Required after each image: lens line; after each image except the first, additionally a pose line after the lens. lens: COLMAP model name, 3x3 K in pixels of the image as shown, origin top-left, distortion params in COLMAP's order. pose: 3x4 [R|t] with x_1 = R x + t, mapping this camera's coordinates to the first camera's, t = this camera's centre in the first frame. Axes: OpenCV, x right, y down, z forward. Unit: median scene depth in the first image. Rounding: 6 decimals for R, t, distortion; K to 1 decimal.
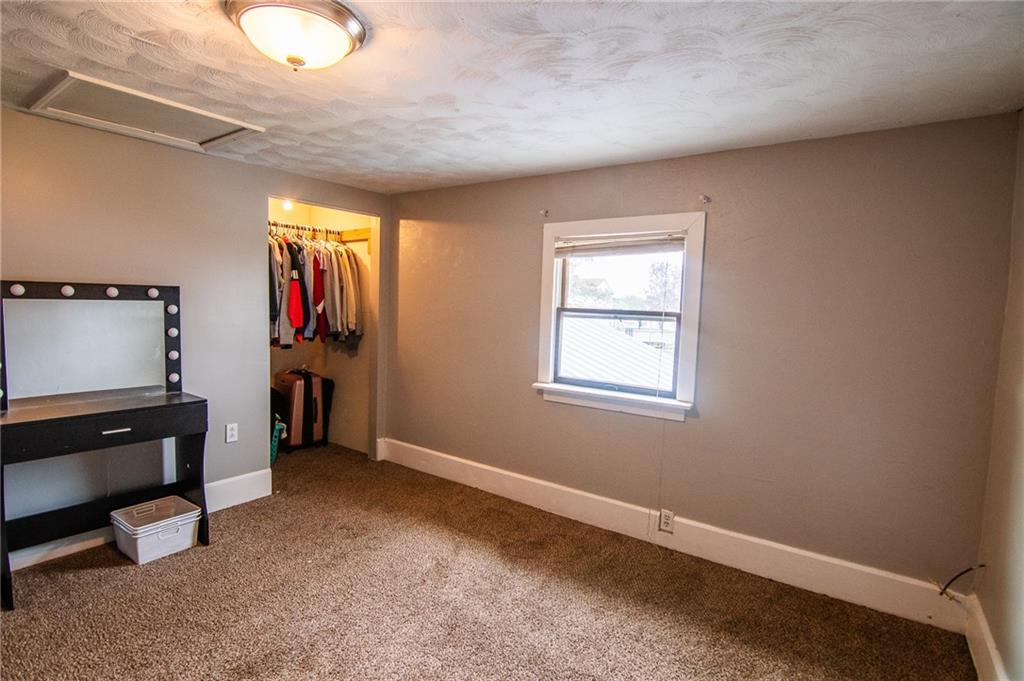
lens RADIAL K [[516.6, 0, 512.0], [0, 516.6, 340.5], [0, 0, 1]] dist [-0.022164, -0.000314]
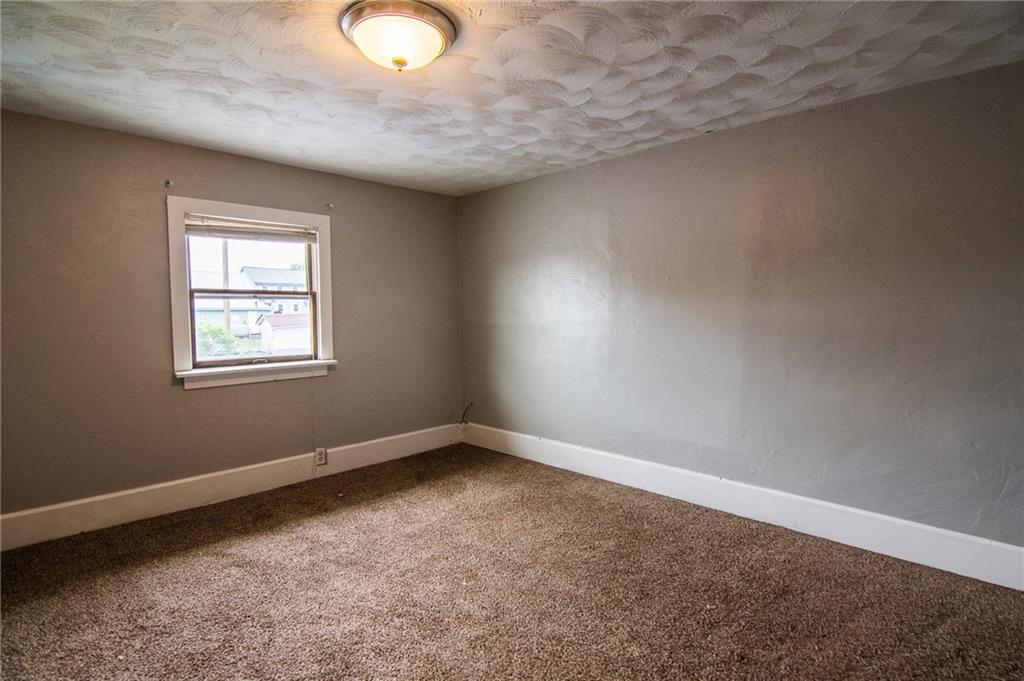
lens RADIAL K [[516.6, 0, 512.0], [0, 516.6, 340.5], [0, 0, 1]] dist [-0.022164, -0.000314]
pose [[0.137511, -0.094575, 0.985975, -0.855405], [0.079399, 0.993280, 0.084203, -0.002136], [-0.987313, 0.066706, 0.144096, 0.333033]]
